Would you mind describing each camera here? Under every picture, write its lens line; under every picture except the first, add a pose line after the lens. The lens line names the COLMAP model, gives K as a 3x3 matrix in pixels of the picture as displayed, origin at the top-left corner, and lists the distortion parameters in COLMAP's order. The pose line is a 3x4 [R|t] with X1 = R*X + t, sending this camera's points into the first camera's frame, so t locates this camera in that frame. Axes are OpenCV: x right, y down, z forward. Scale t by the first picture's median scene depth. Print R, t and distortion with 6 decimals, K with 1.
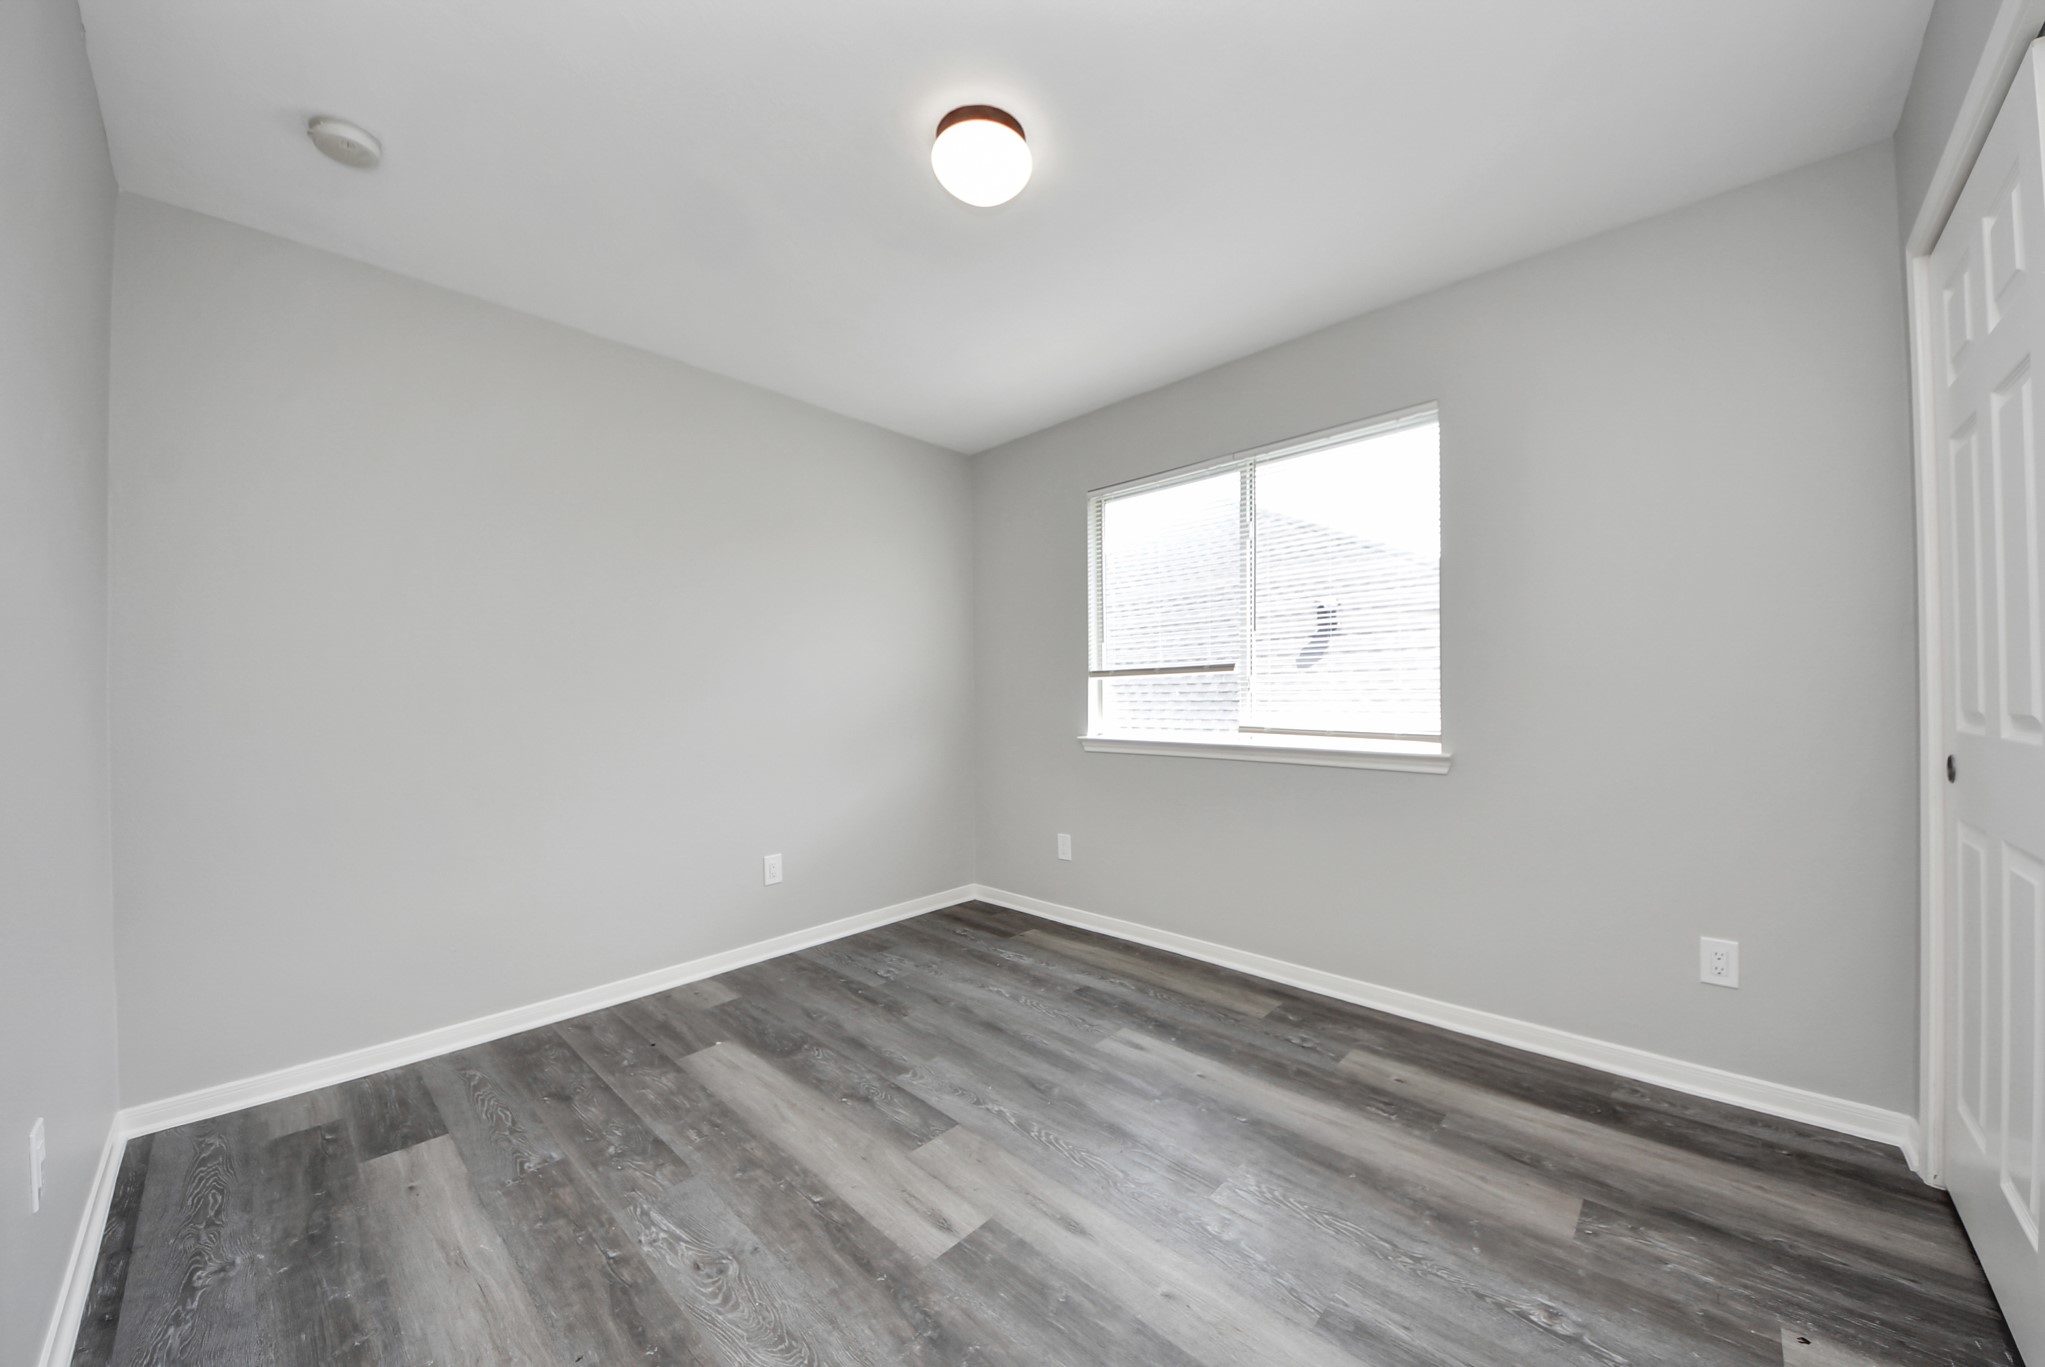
lens RADIAL K [[734.7, 0, 1031.8], [0, 734.7, 691.2], [0, 0, 1]] dist [0.051731, -0.028311]
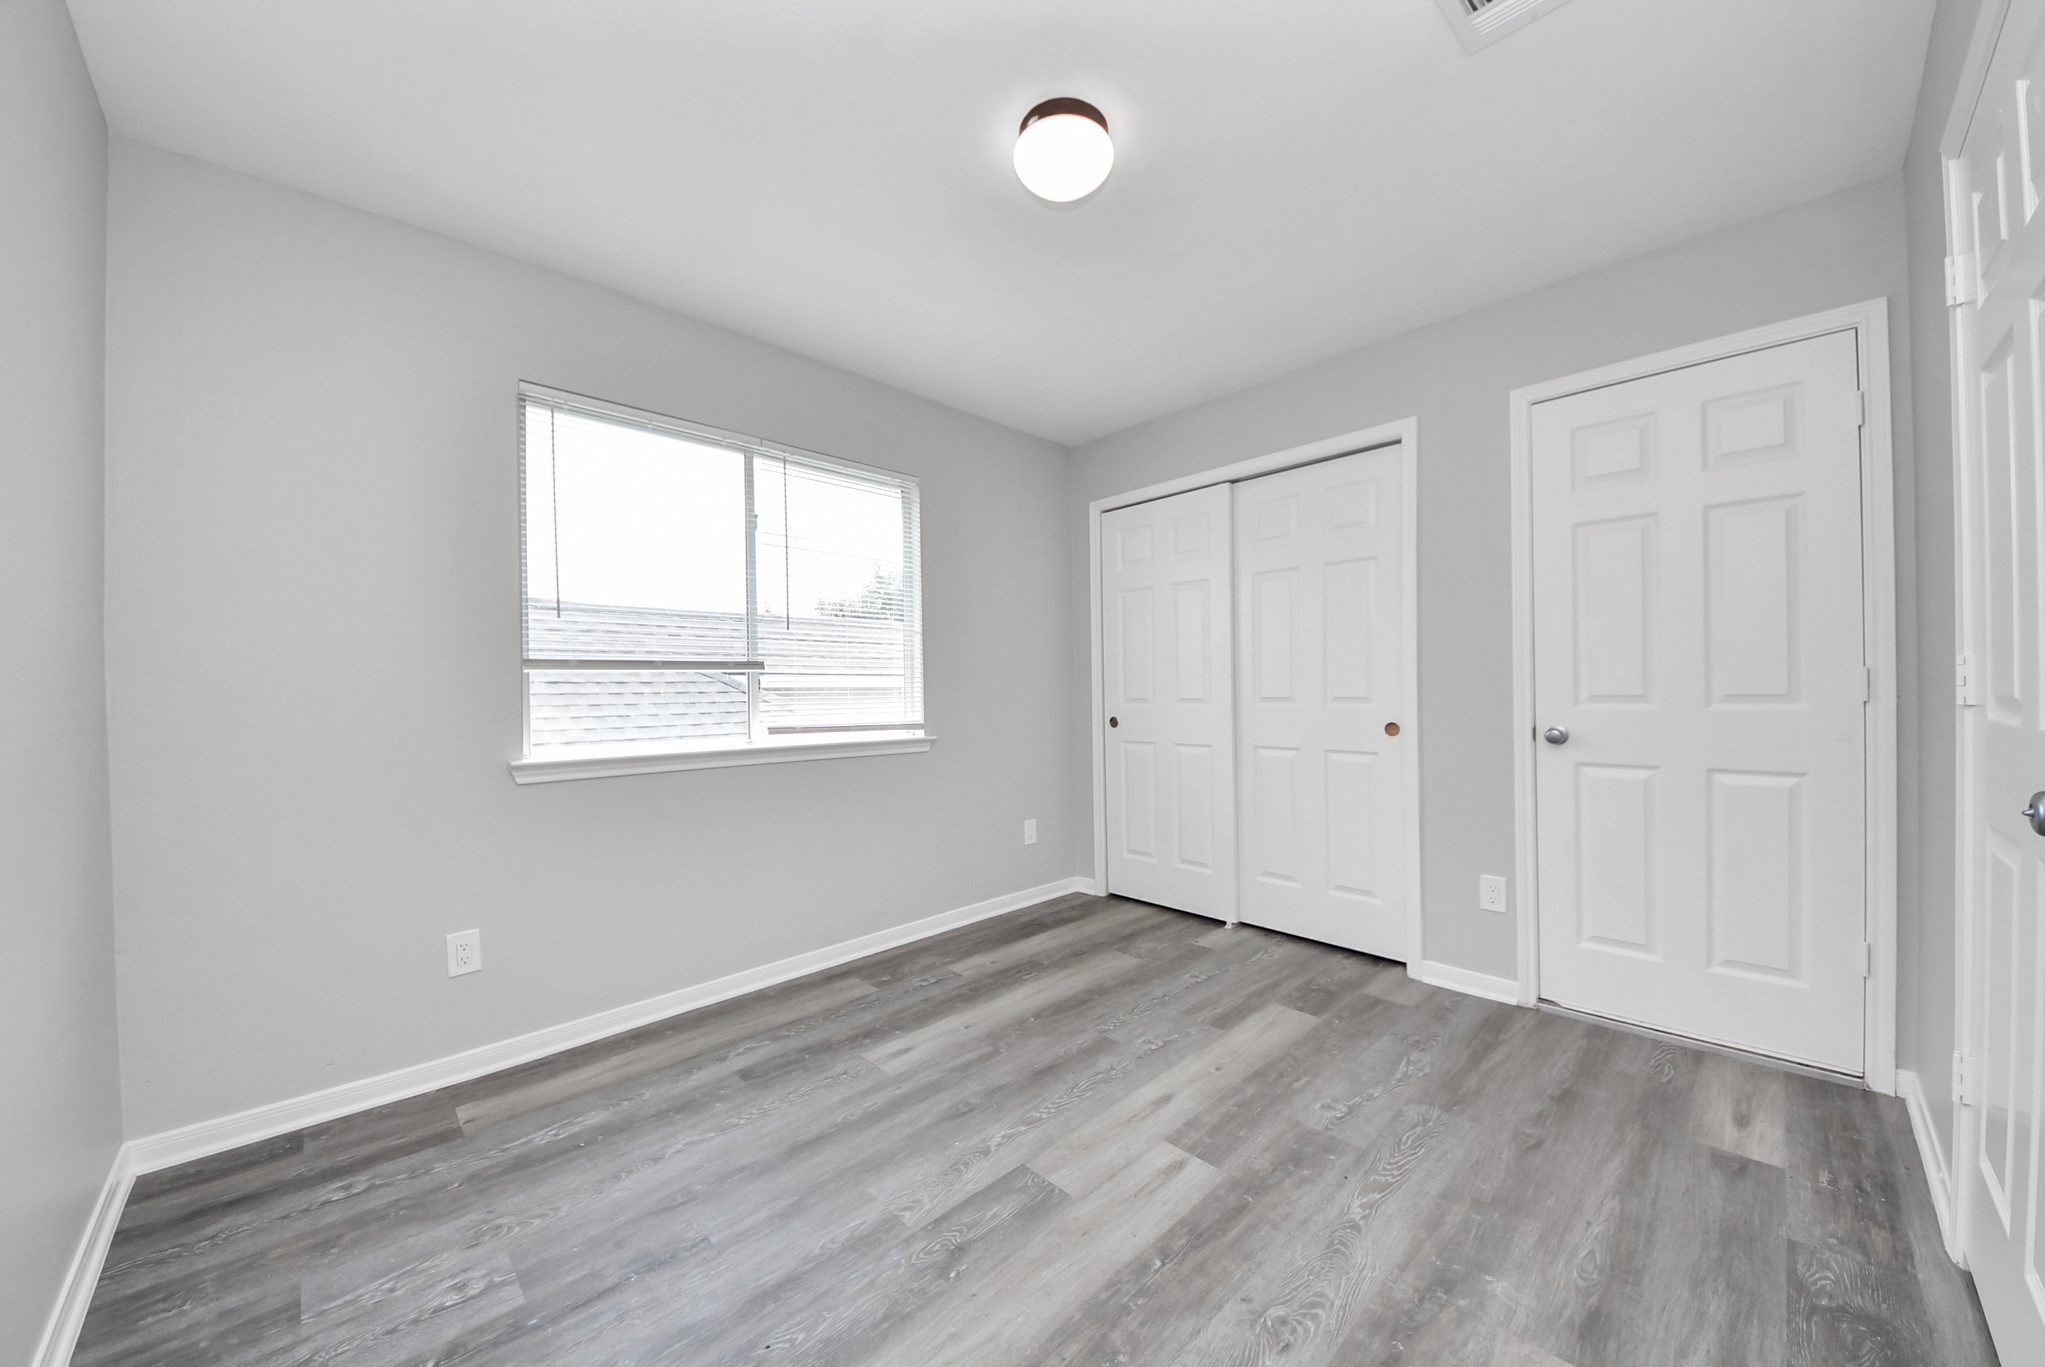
lens RADIAL K [[734.7, 0, 1031.8], [0, 734.7, 691.2], [0, 0, 1]] dist [0.051731, -0.028311]
pose [[0.031332, 0.010136, 0.999458, -0.948794], [0.005891, 0.999929, -0.010326, 0.017247], [-0.999492, 0.006211, 0.031270, 0.904532]]
